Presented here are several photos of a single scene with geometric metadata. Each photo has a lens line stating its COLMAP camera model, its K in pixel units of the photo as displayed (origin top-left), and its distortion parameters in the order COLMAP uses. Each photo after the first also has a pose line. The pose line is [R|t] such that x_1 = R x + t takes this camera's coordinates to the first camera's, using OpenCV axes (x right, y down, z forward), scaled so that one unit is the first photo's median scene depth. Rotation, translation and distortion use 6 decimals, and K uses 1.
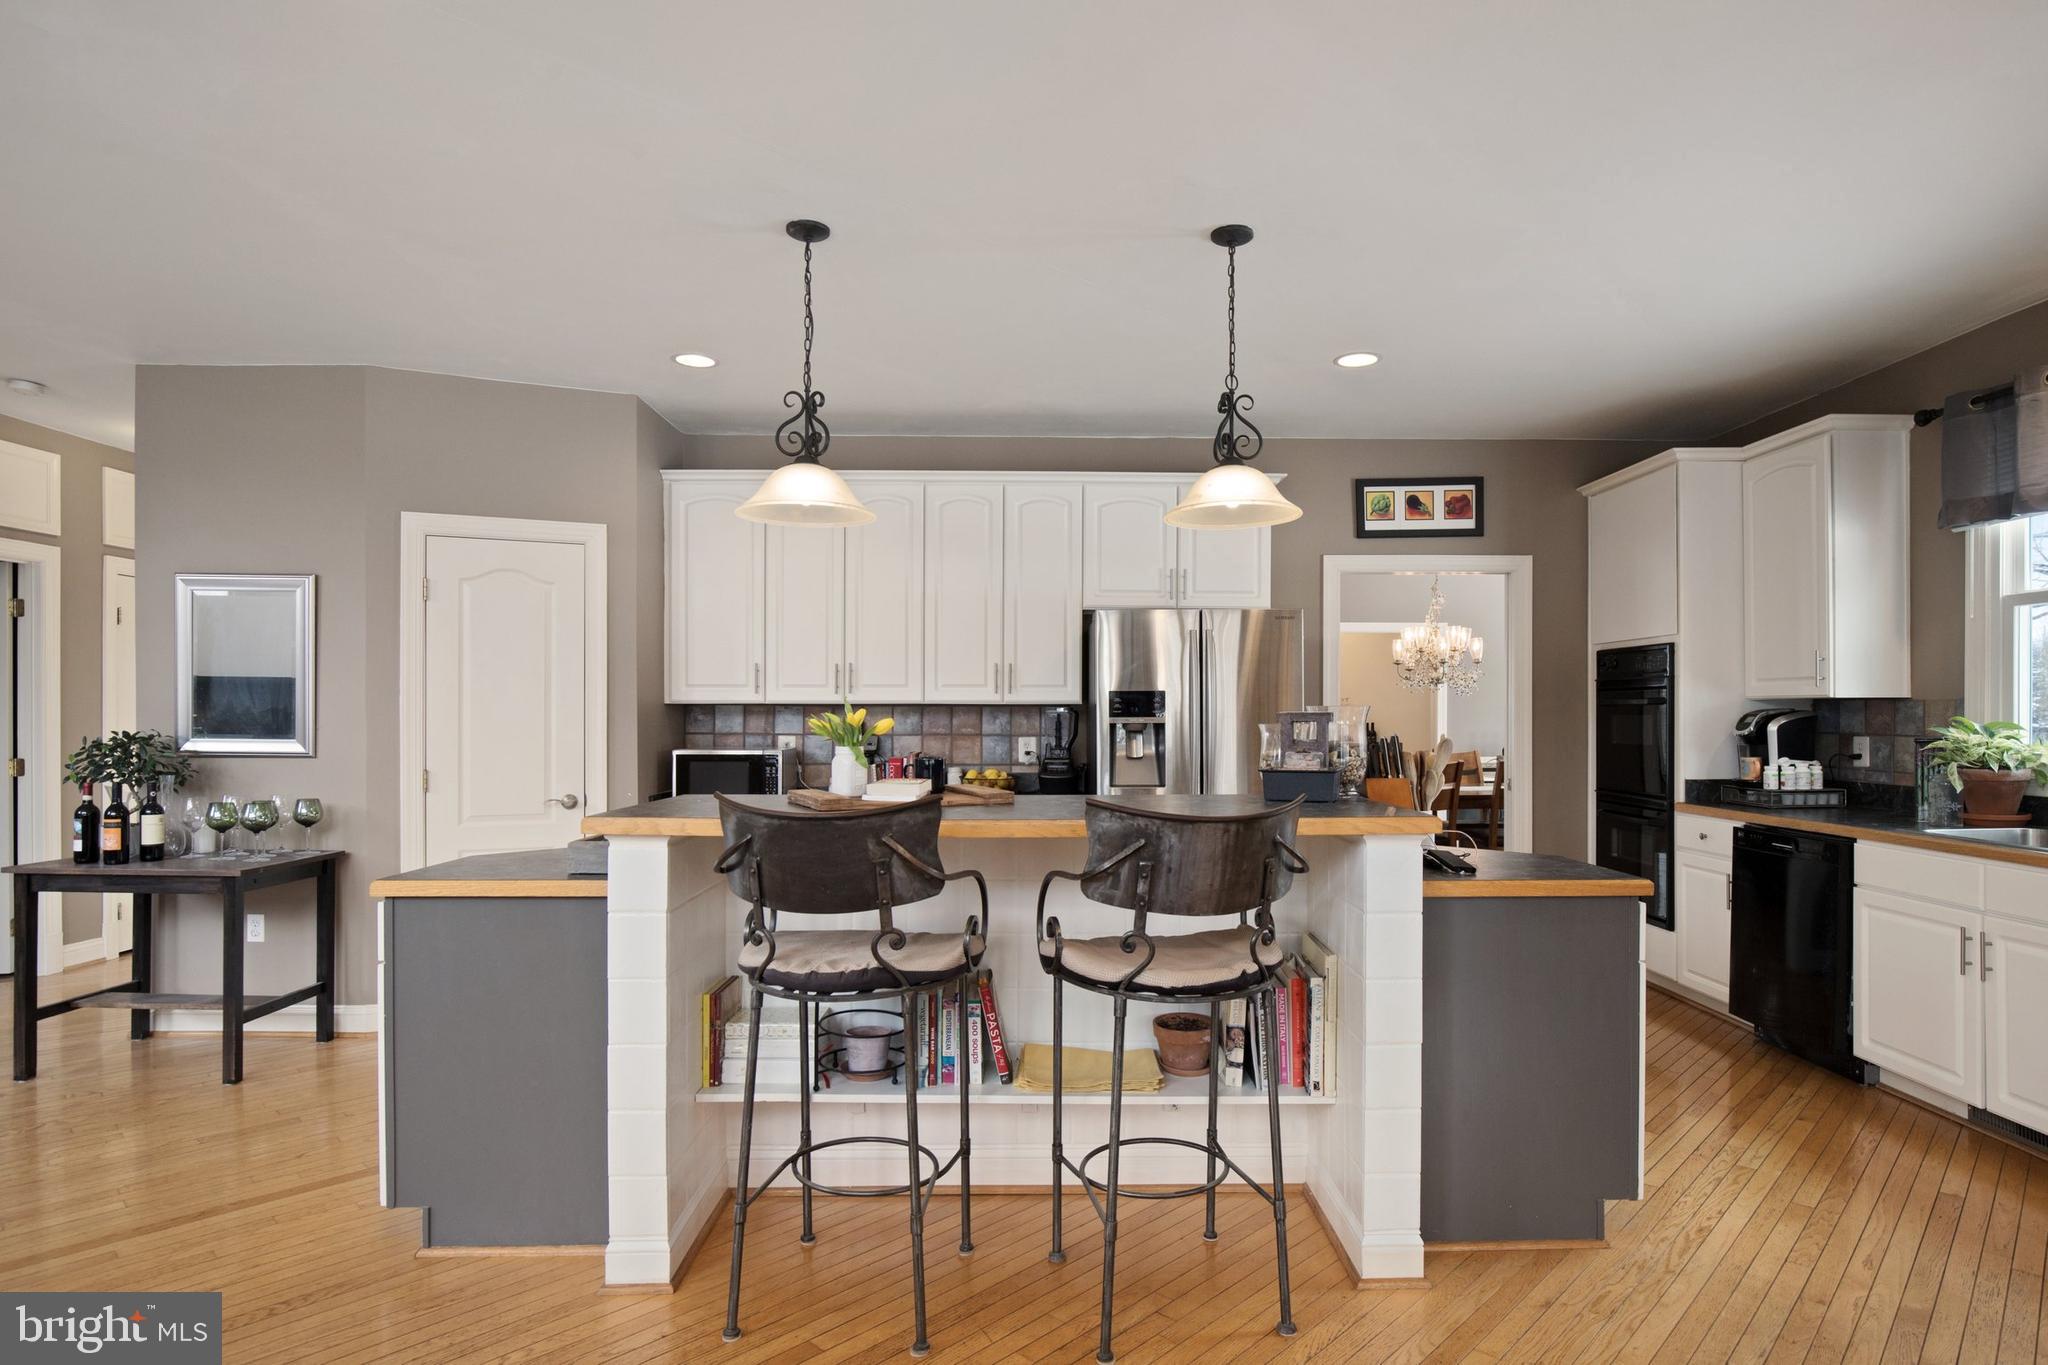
lens RADIAL K [[1120.3, 0, 1061.4], [0, 1120.3, 709.1], [0, 0, 1]] dist [-0.002709, 0.002476]
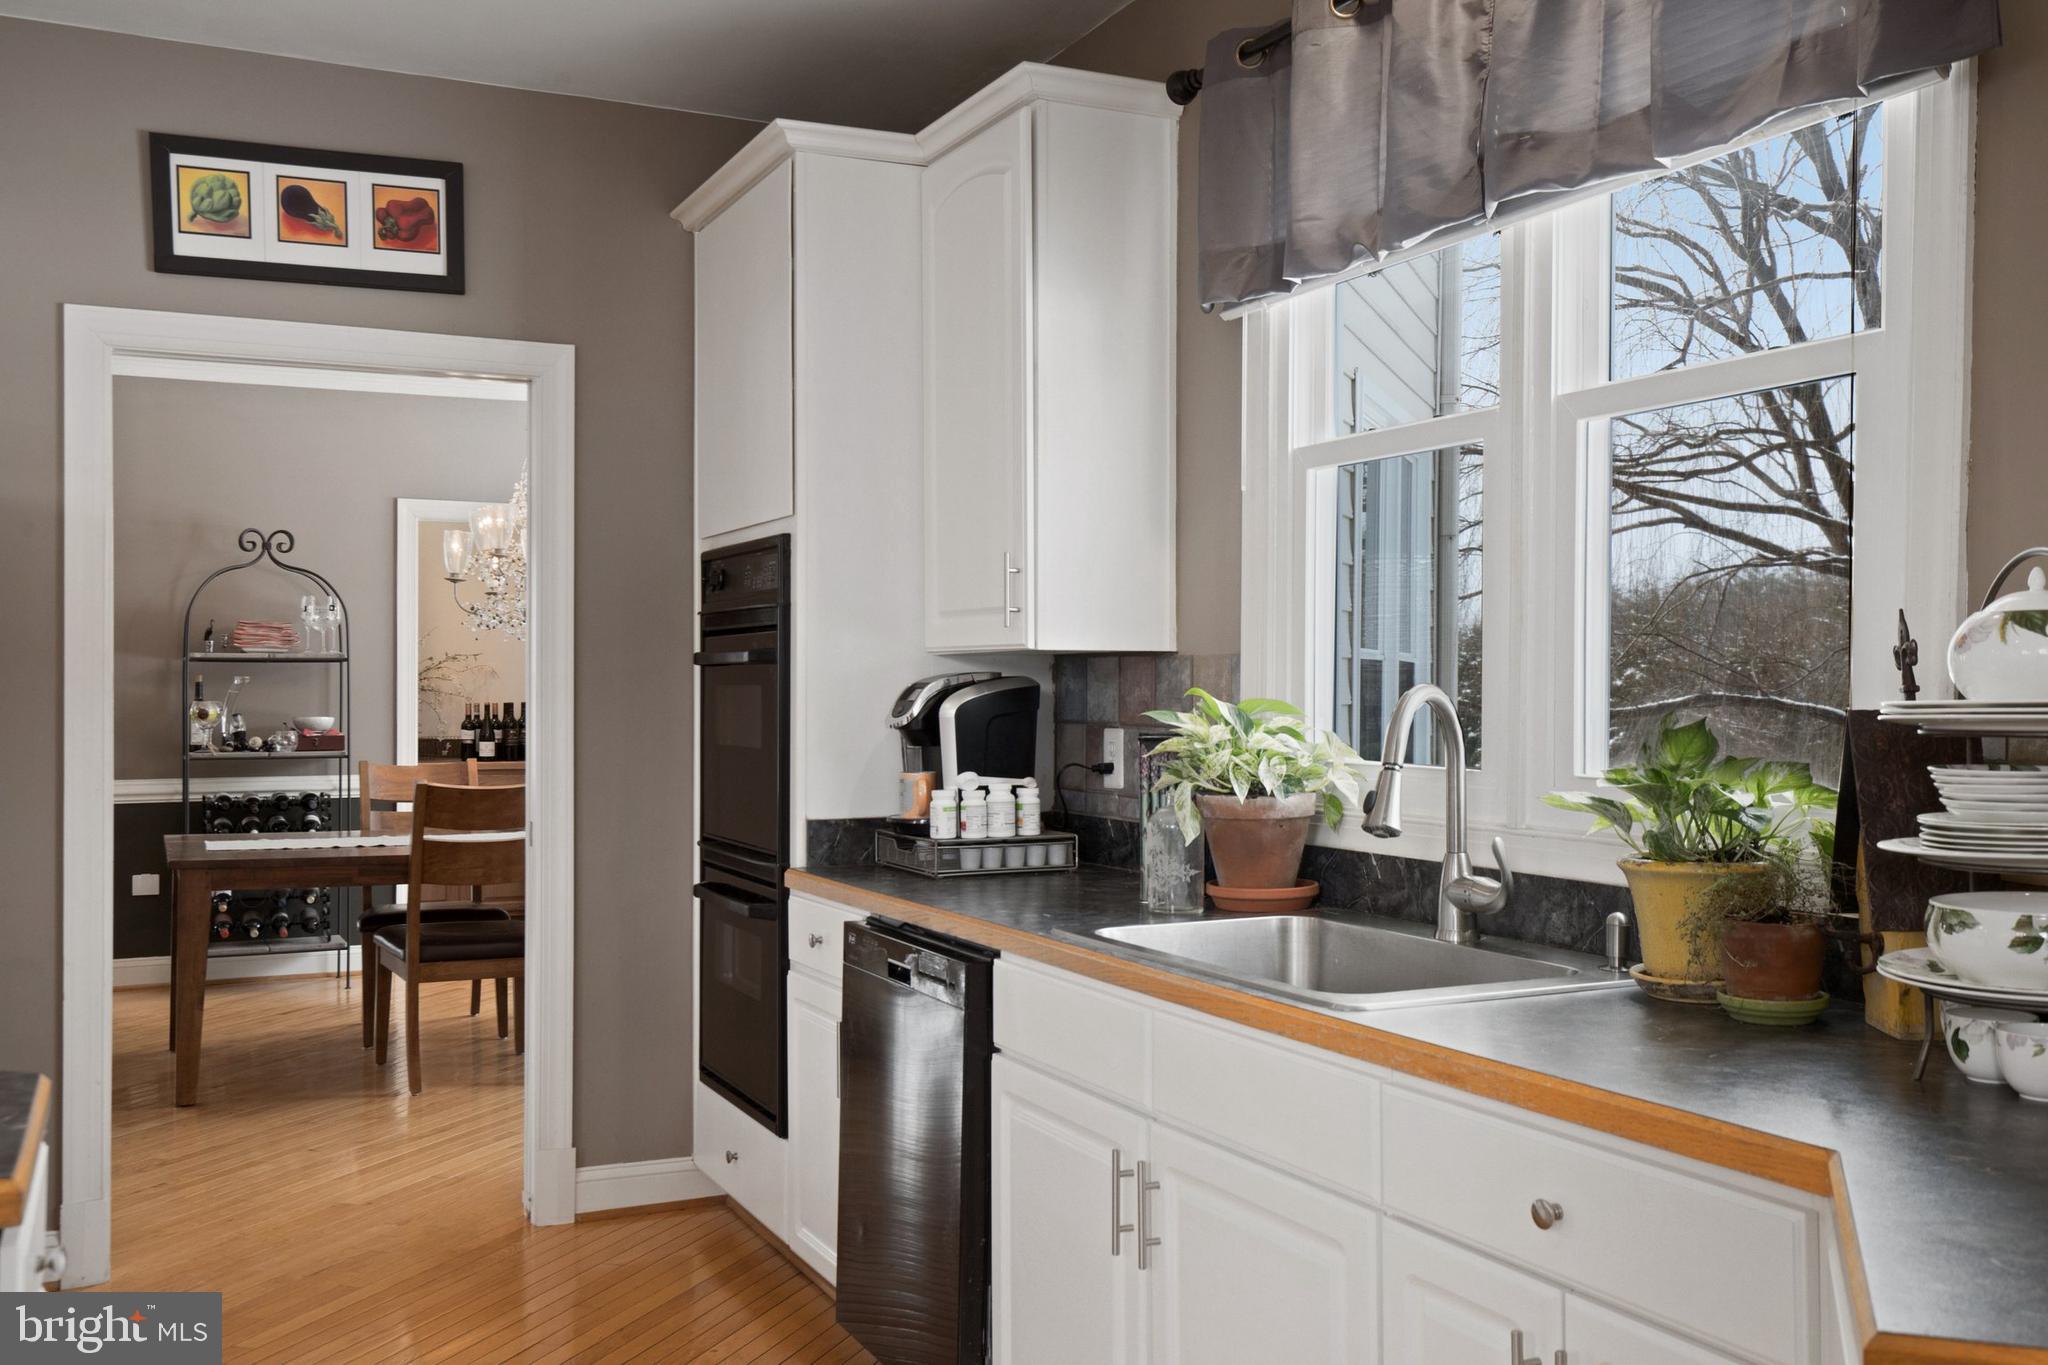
lens RADIAL K [[1968.6, 0, 1024.0], [0, 1968.6, 682.5], [0, 0, 1]] dist [0.056537, 0.006915]
pose [[0.917067, 0.005373, 0.398697, 0.326797], [-0.005753, 0.999983, -0.000246, 0.004105], [-0.398692, -0.002068, 0.917083, 0.203178]]
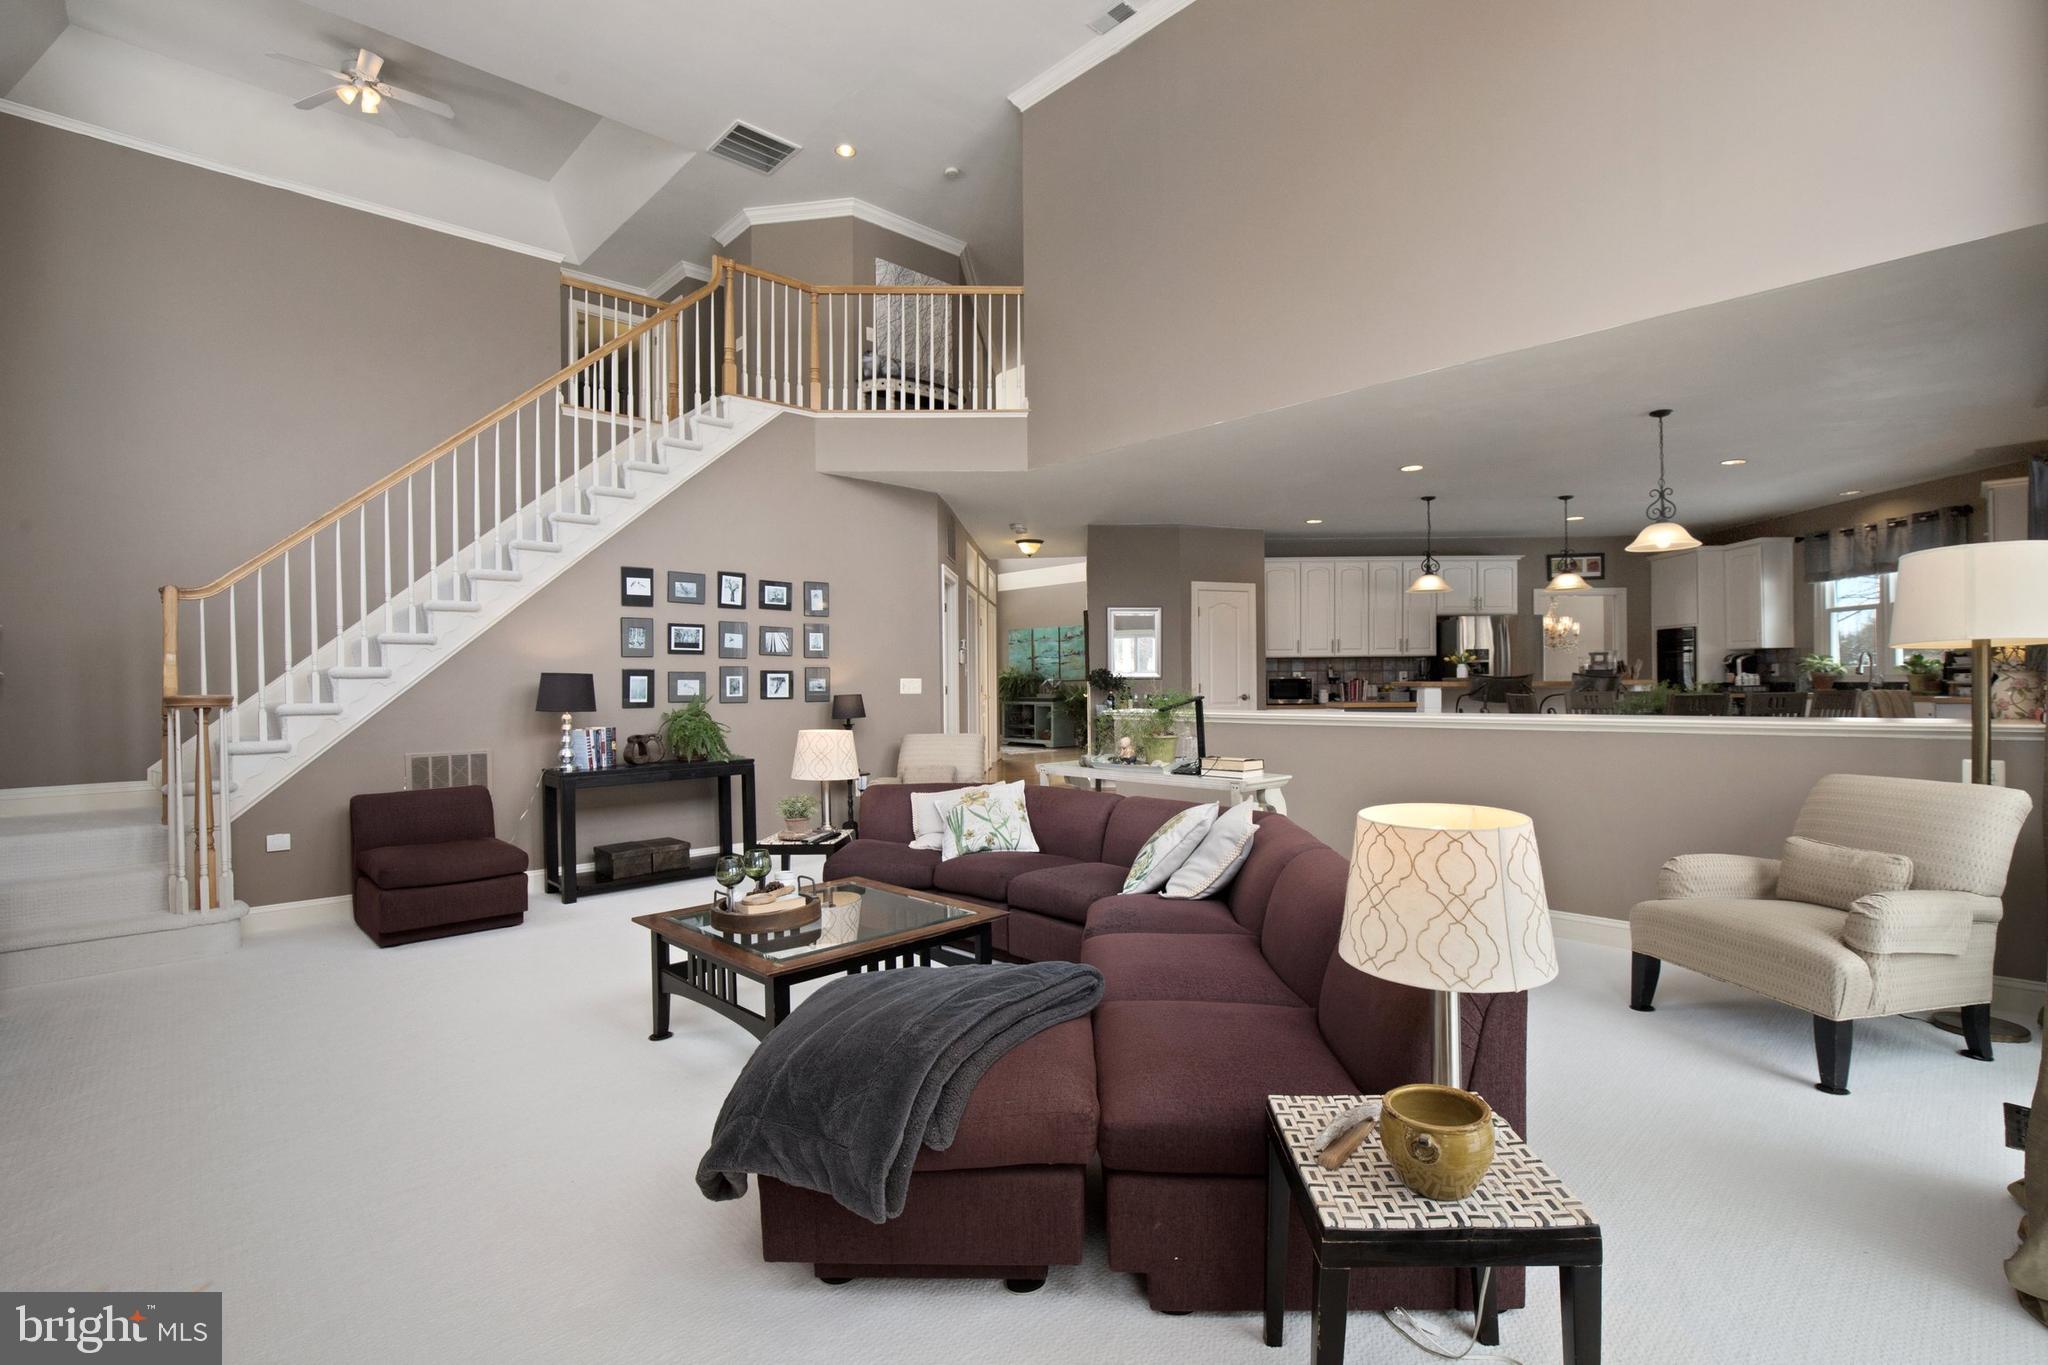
lens RADIAL K [[943.6, 0, 1045.4], [0, 943.6, 683.8], [0, 0, 1]] dist [-0.017778, 0.000186]
pose [[0.998958, -0.012574, -0.043864, -0.815400], [0.012763, 0.999911, 0.004013, 0.040406], [0.043809, -0.004569, 0.999029, -1.143789]]
